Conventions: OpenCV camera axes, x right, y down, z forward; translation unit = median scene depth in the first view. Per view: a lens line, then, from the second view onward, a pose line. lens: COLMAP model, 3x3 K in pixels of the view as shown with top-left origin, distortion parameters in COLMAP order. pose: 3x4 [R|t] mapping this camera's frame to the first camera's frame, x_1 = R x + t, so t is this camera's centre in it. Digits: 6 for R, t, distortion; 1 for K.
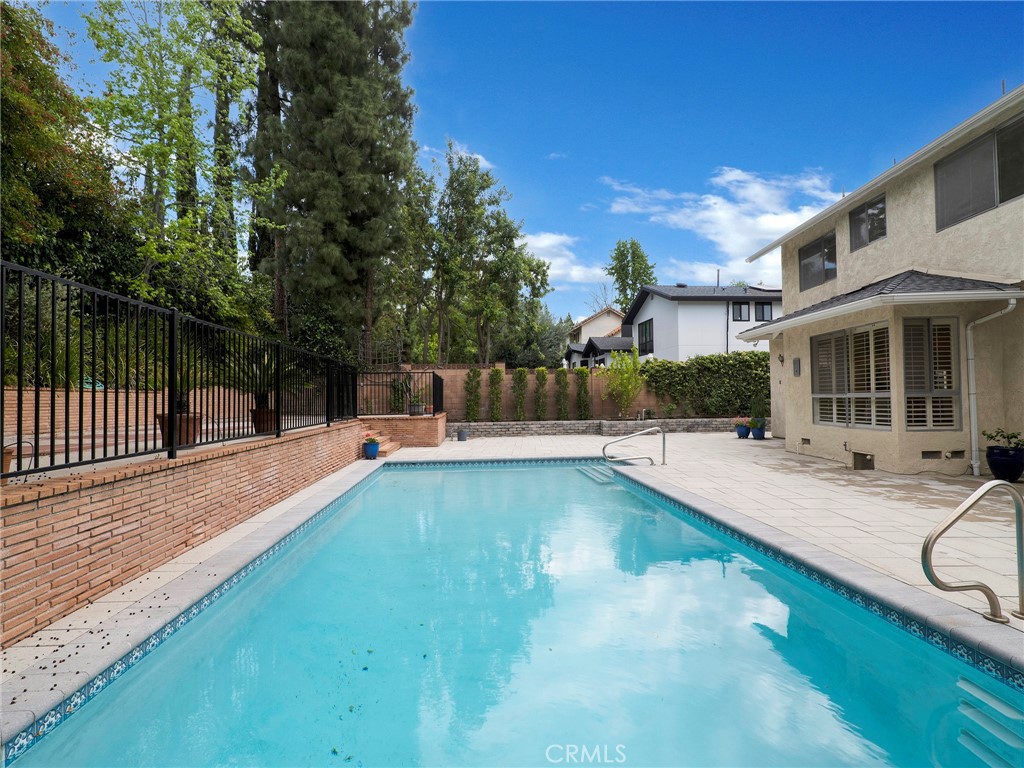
lens RADIAL K [[483.3, 0, 510.8], [0, 483.3, 385.4], [0, 0, 1]] dist [-0.012866, 0.001149]
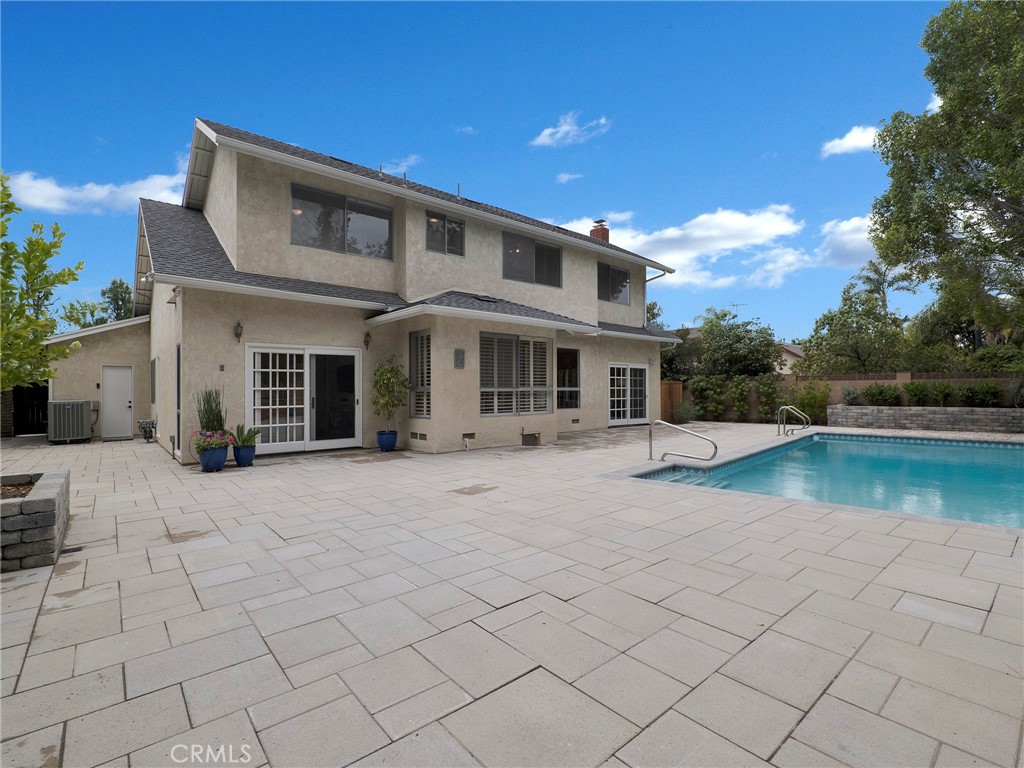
lens RADIAL K [[483.3, 0, 510.8], [0, 483.3, 385.4], [0, 0, 1]] dist [-0.012866, 0.001149]
pose [[-0.660759, 0.021391, 0.750293, -0.202004], [-0.008321, 0.999324, -0.035820, 0.052806], [-0.750552, -0.029911, -0.660135, 1.746273]]
